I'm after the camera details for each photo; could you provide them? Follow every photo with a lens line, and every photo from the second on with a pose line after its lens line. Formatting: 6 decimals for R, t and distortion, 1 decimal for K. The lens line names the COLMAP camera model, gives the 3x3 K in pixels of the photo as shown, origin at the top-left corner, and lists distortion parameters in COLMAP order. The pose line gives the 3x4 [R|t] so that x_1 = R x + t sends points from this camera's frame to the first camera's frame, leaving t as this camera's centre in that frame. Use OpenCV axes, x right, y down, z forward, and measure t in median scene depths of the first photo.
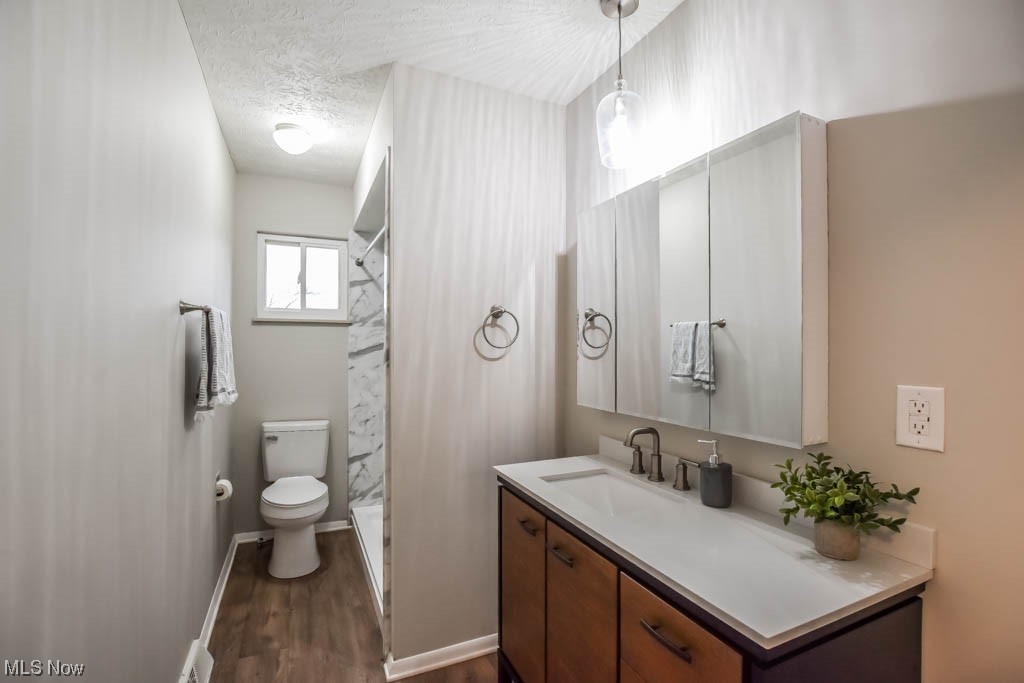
lens RADIAL K [[462.6, 0, 507.5], [0, 462.6, 343.3], [0, 0, 1]] dist [-0.033939, 0.006172]
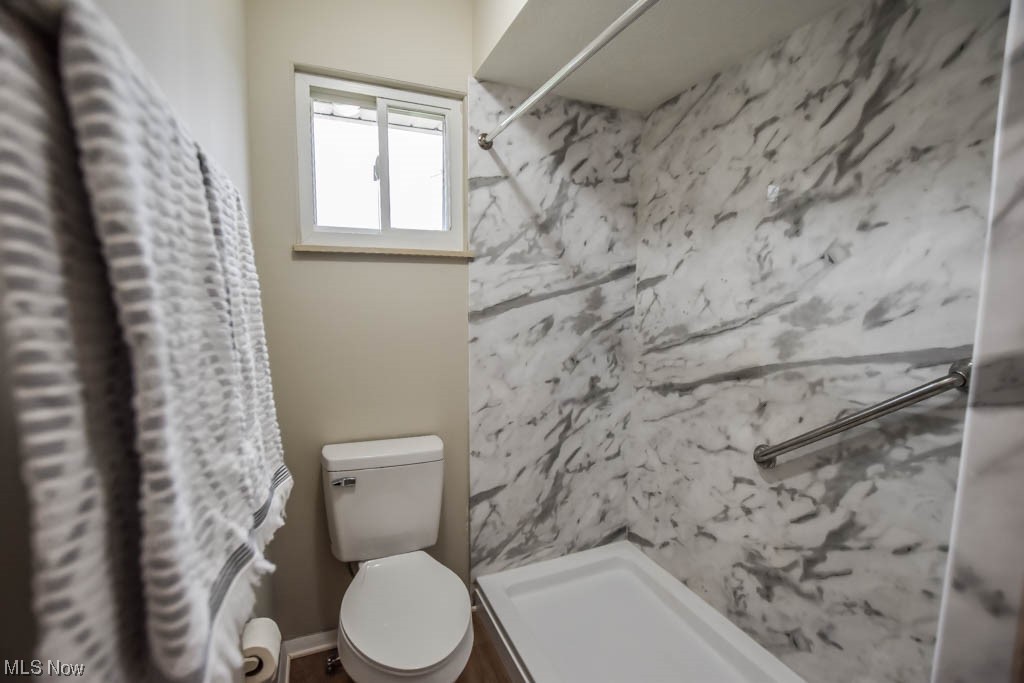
lens RADIAL K [[462.6, 0, 517.7], [0, 462.6, 342.2], [0, 0, 1]] dist [-0.033939, 0.006172]
pose [[0.999824, 0.003065, -0.018527, -0.275202], [-0.001041, 0.994118, 0.108300, -0.003570], [0.018750, -0.108261, 0.993946, 0.450612]]
